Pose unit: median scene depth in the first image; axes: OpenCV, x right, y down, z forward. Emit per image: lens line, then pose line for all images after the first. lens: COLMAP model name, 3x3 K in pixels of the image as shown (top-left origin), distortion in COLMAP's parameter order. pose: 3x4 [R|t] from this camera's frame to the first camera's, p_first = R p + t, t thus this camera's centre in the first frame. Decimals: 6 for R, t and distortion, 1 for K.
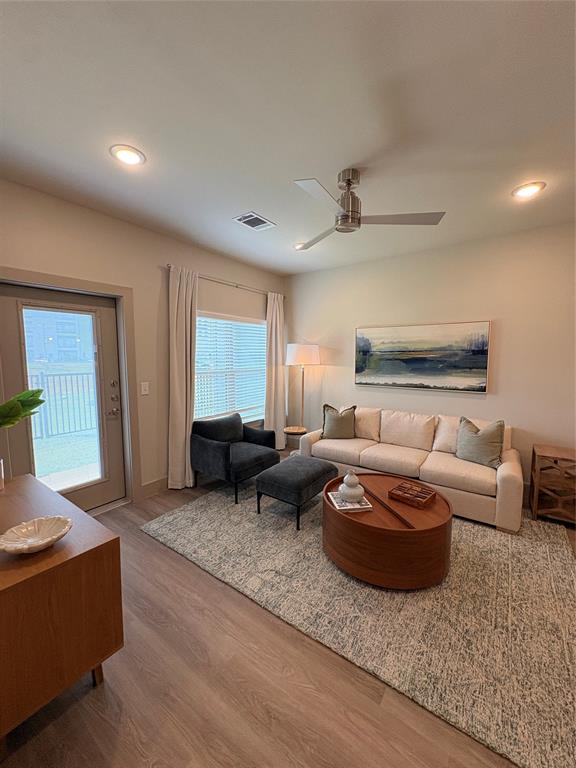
lens RADIAL K [[304.6, 0, 286.4], [0, 304.6, 386.0], [0, 0, 1]] dist [-0.000989, 0.000381]
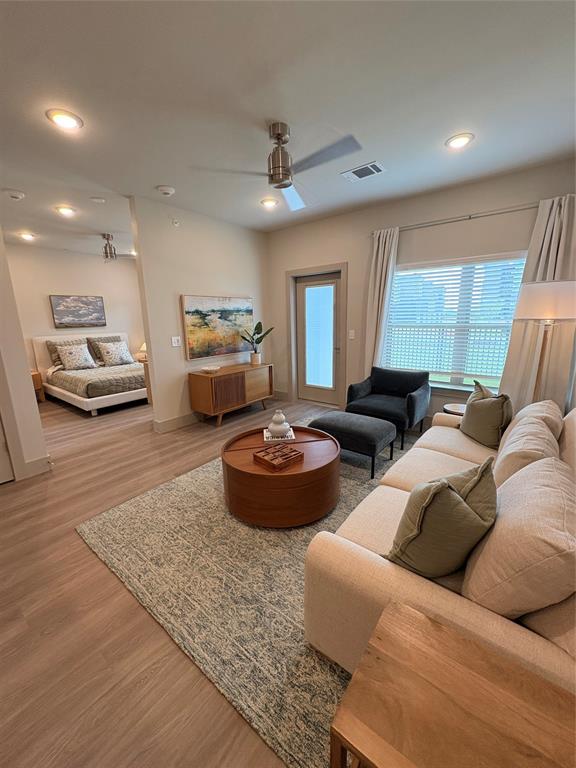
lens RADIAL K [[304.6, 0, 287.8], [0, 304.6, 385.1], [0, 0, 1]] dist [-0.000989, 0.000381]
pose [[-0.035521, 0.219612, -0.974940, 1.181429], [-0.083061, 0.971532, 0.221870, -0.063358], [0.995911, 0.088861, -0.016268, 0.940159]]
